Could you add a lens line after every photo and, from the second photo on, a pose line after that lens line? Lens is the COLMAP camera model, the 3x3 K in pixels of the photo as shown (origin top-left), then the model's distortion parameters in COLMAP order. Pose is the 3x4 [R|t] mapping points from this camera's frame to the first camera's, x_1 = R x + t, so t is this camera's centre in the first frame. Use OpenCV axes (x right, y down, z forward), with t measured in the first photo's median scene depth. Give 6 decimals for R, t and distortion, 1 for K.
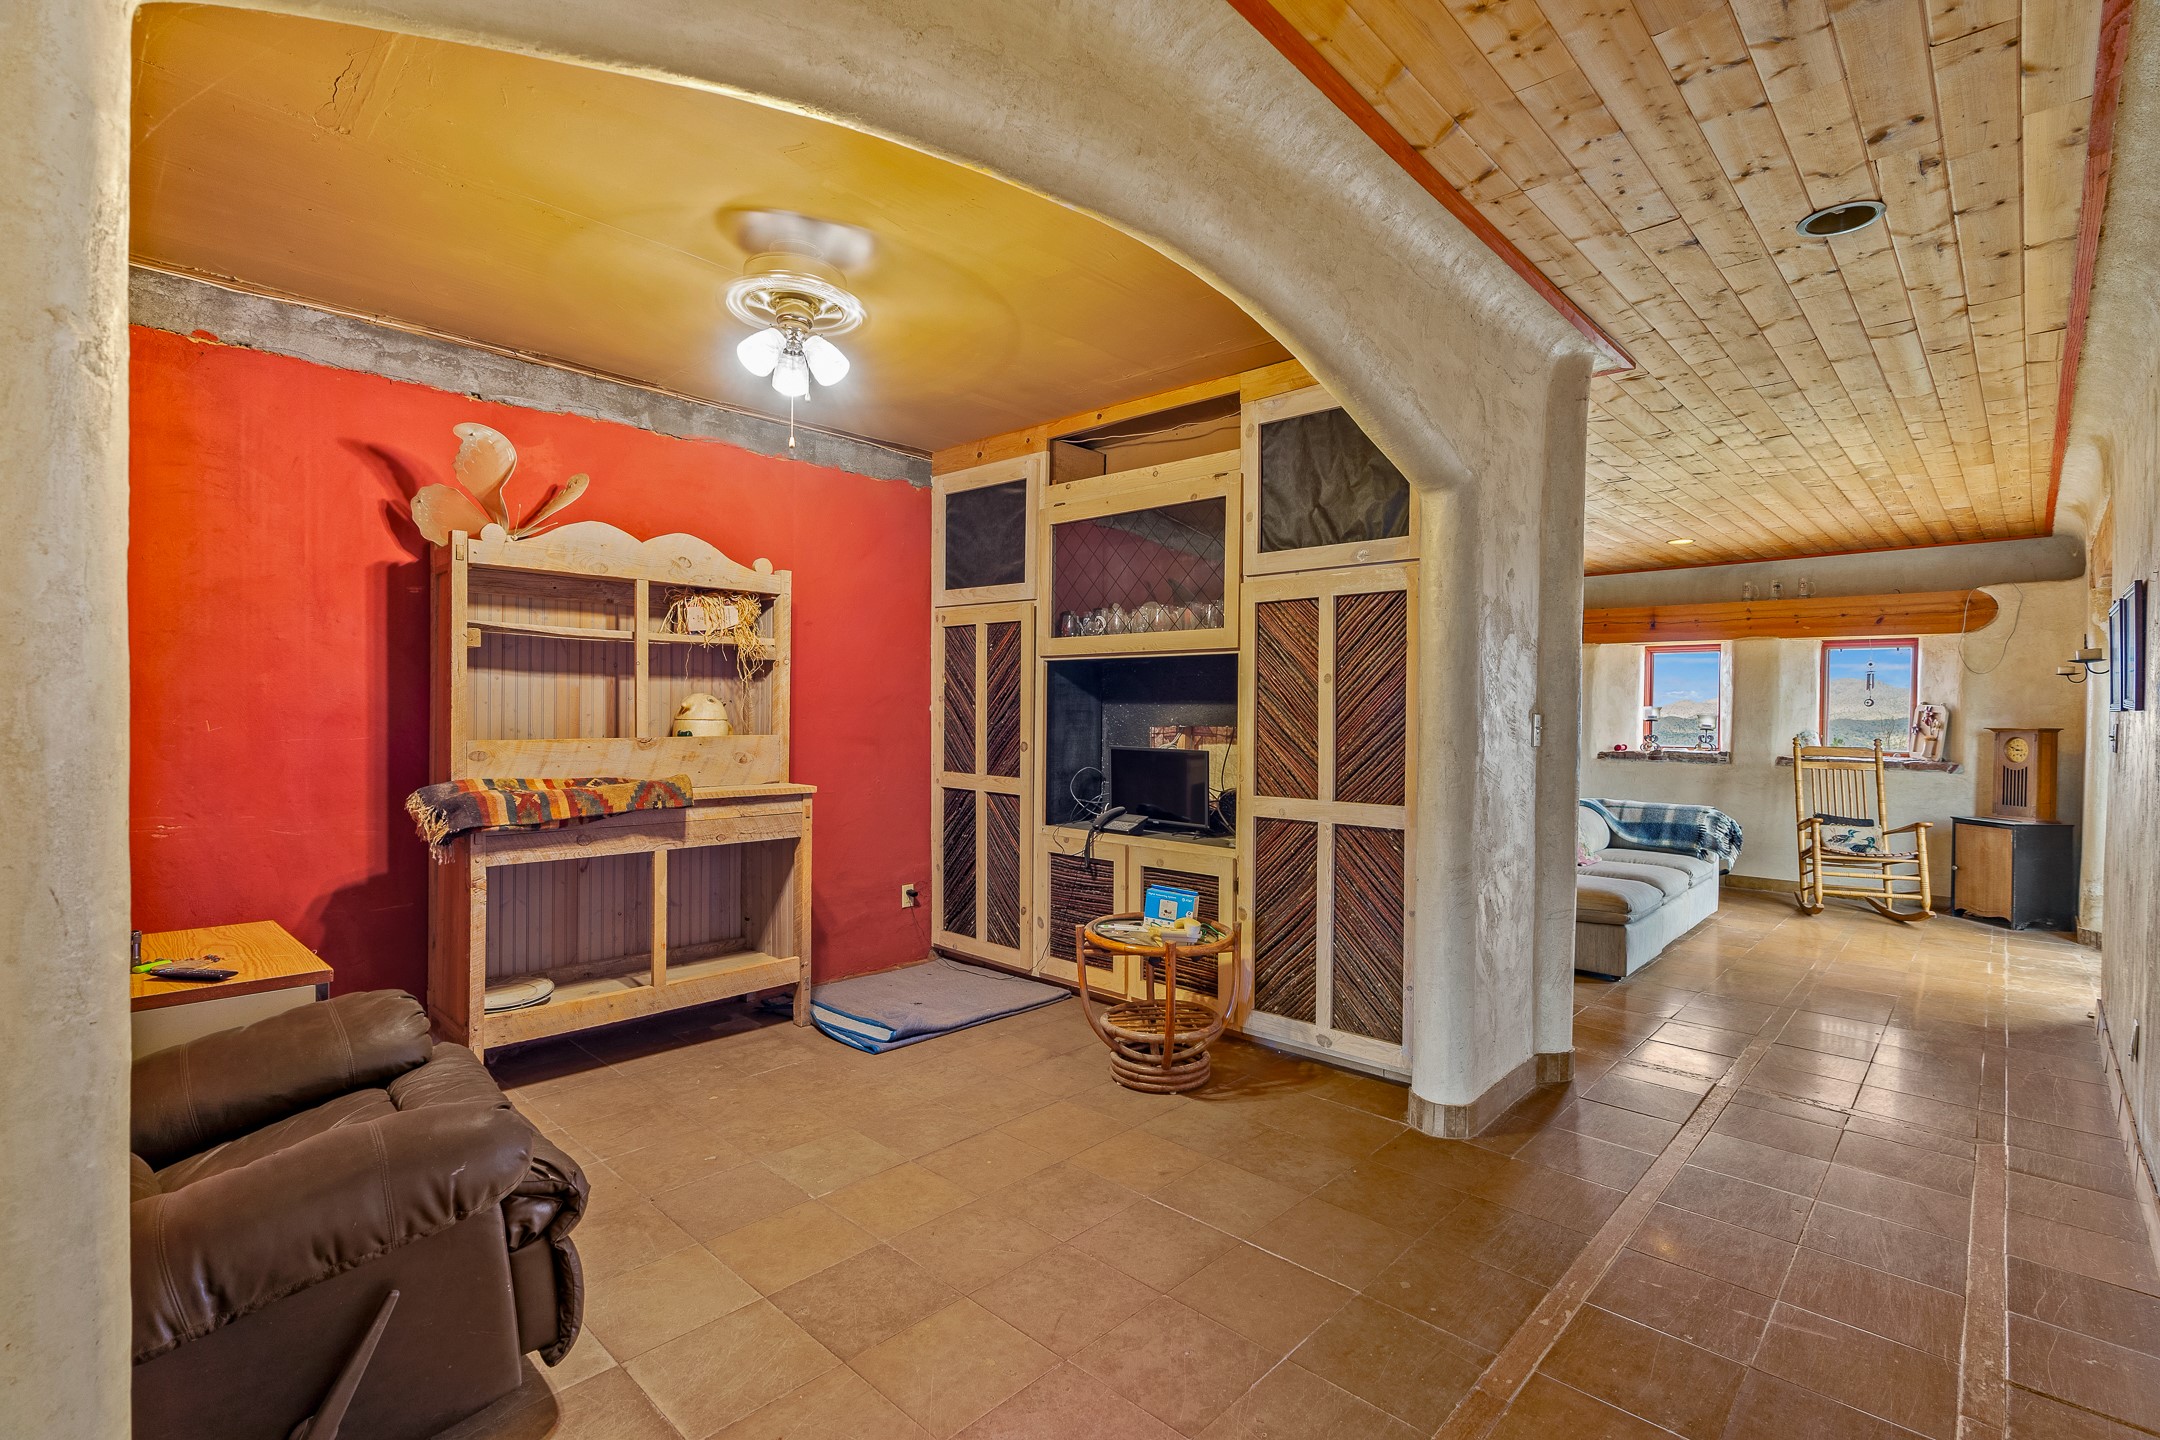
lens RADIAL K [[986.0, 0, 1098.6], [0, 986.0, 721.9], [0, 0, 1]] dist [-0.012723, 0.006717]
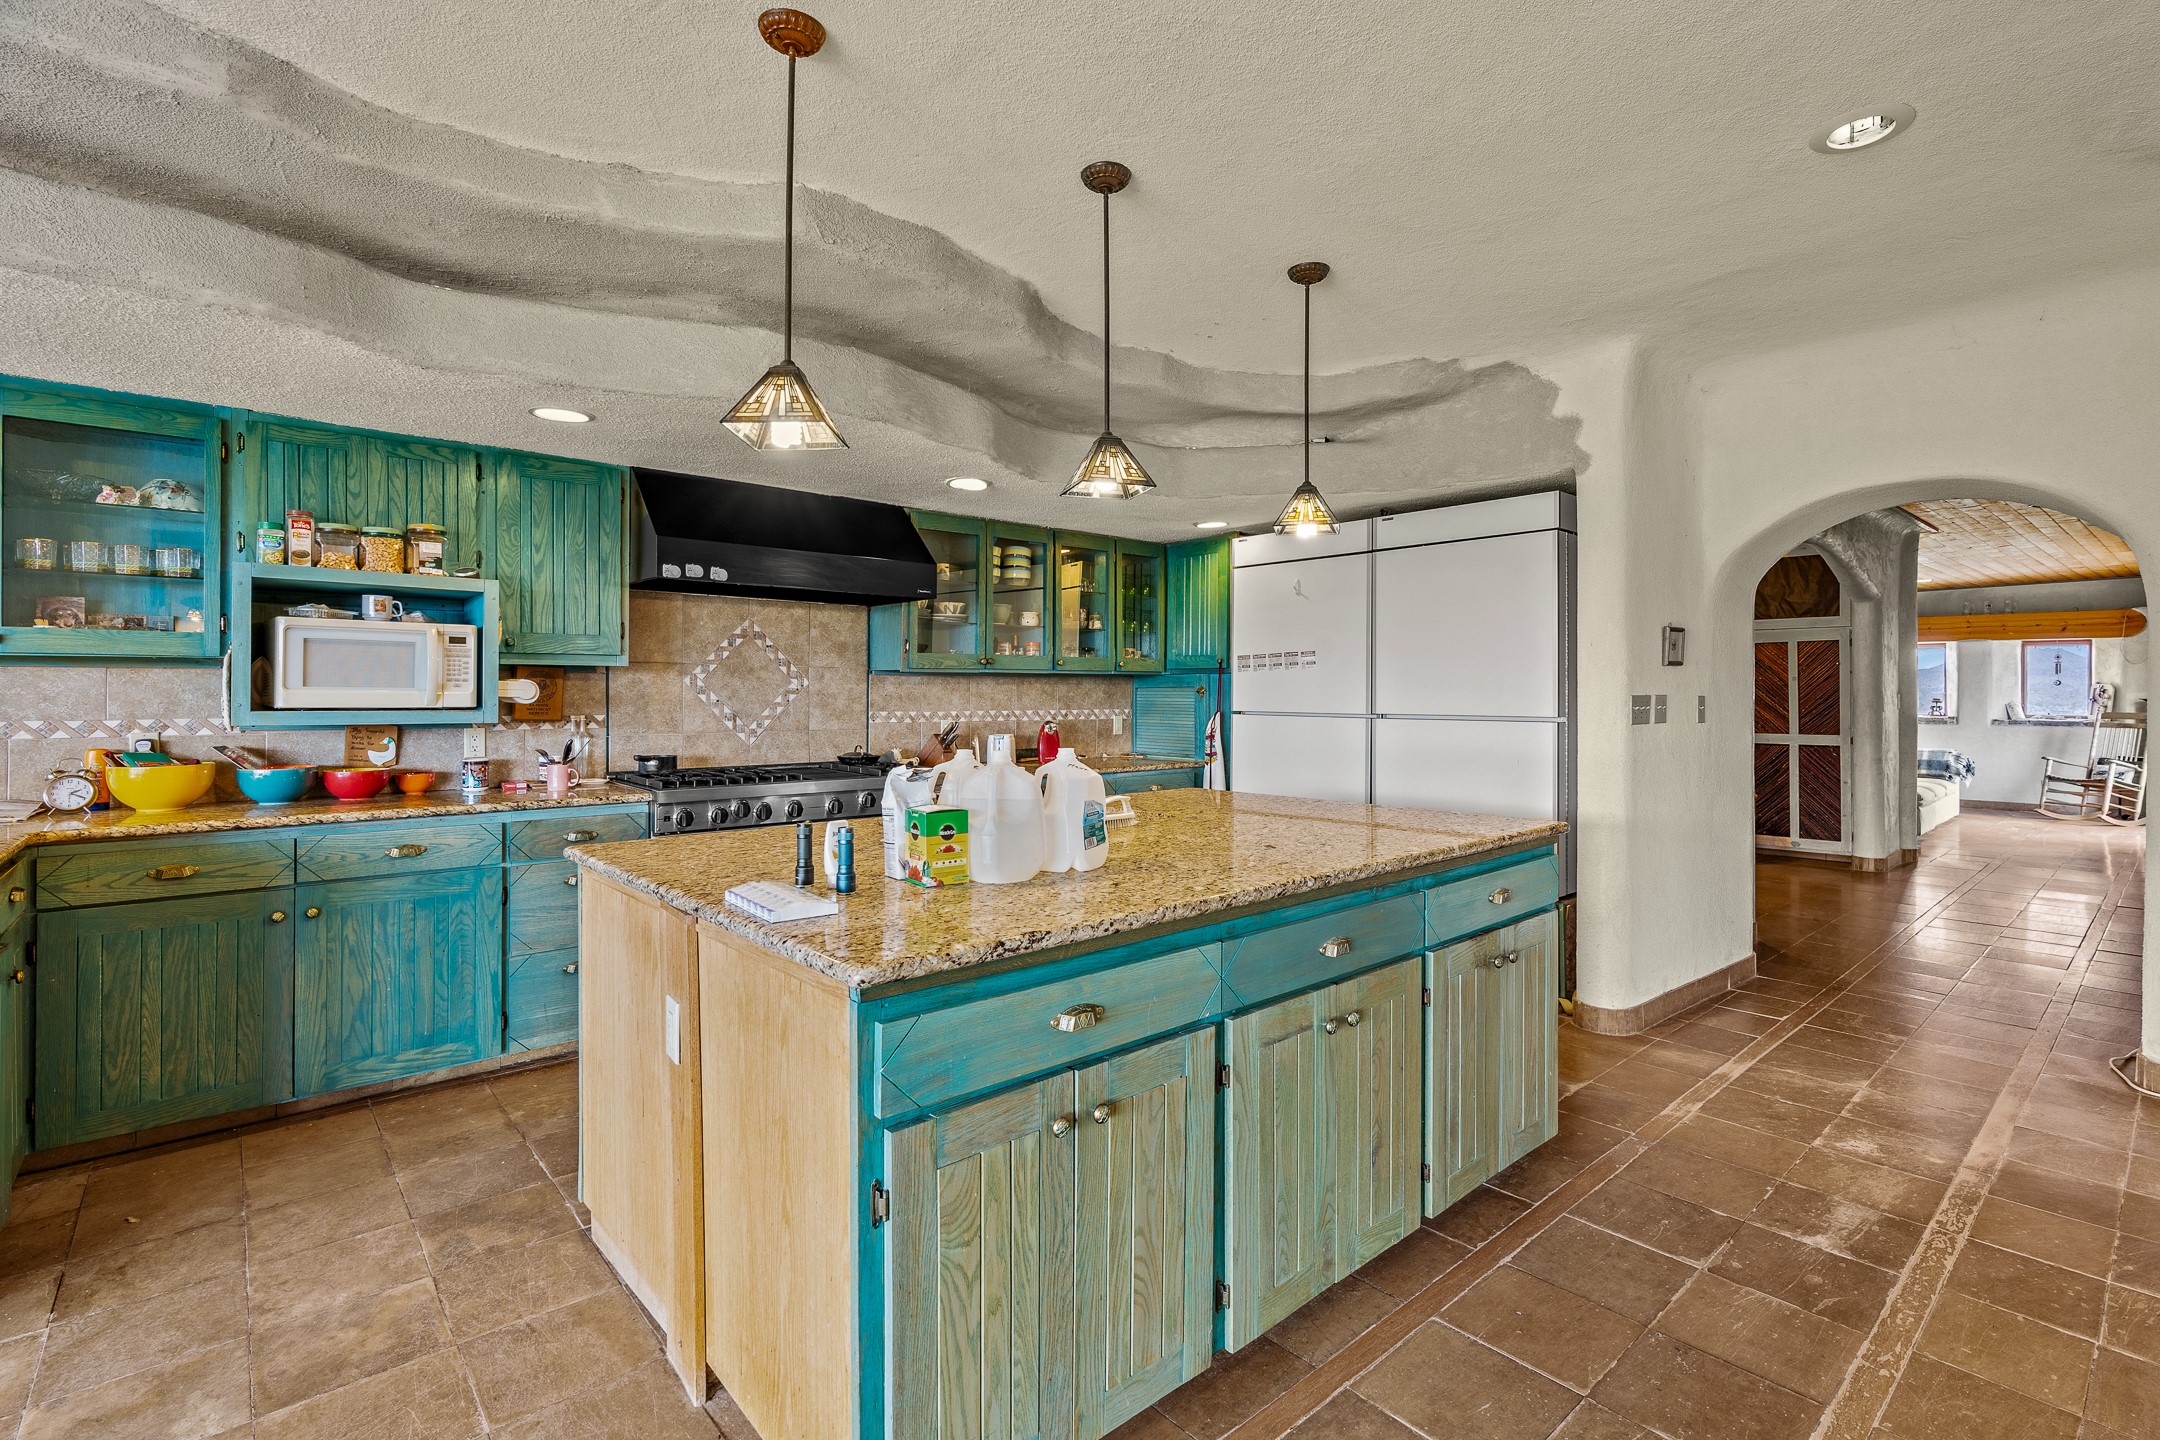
lens RADIAL K [[1001.7, 0, 1094.1], [0, 1001.7, 684.4], [0, 0, 1]] dist [-0.004250, 0.000030]
pose [[0.995145, -0.010680, -0.097834, -0.572446], [0.008937, 0.999794, -0.018237, -0.002541], [0.098009, 0.017274, 0.995036, -0.713567]]
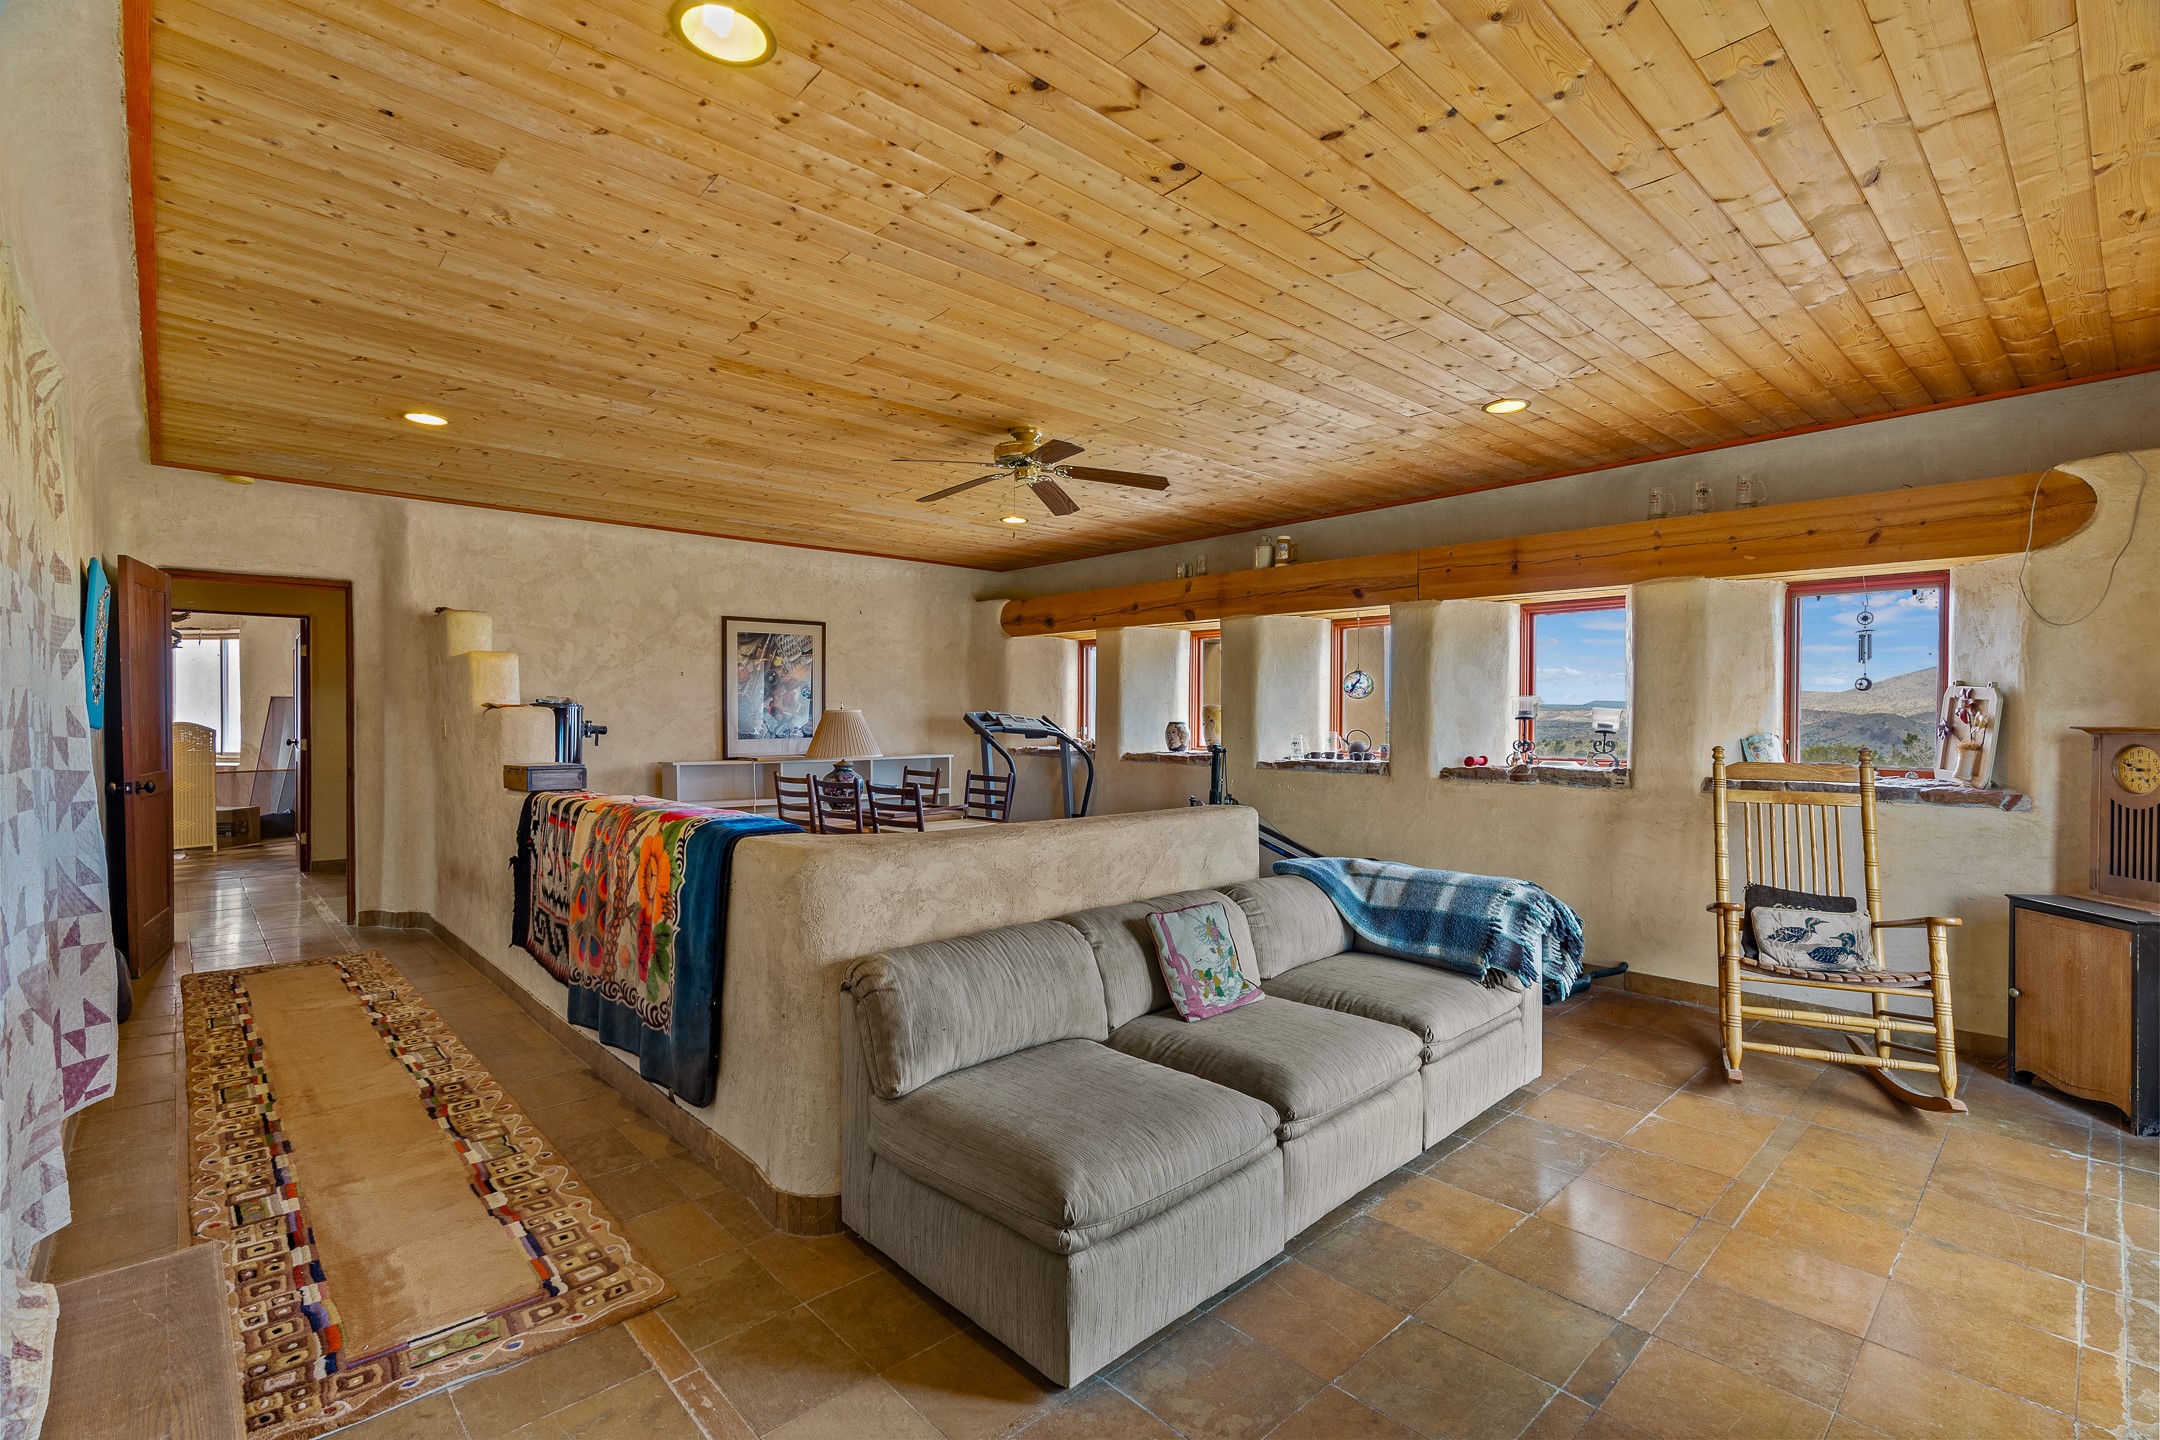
lens RADIAL K [[966.3, 0, 1114.3], [0, 966.3, 722.4], [0, 0, 1]] dist [-0.000045, 0.001138]
pose [[0.998430, -0.009923, -0.055123, 0.401995], [0.009829, 0.999950, -0.001986, -0.000368], [0.055140, 0.001441, 0.998478, 0.434131]]
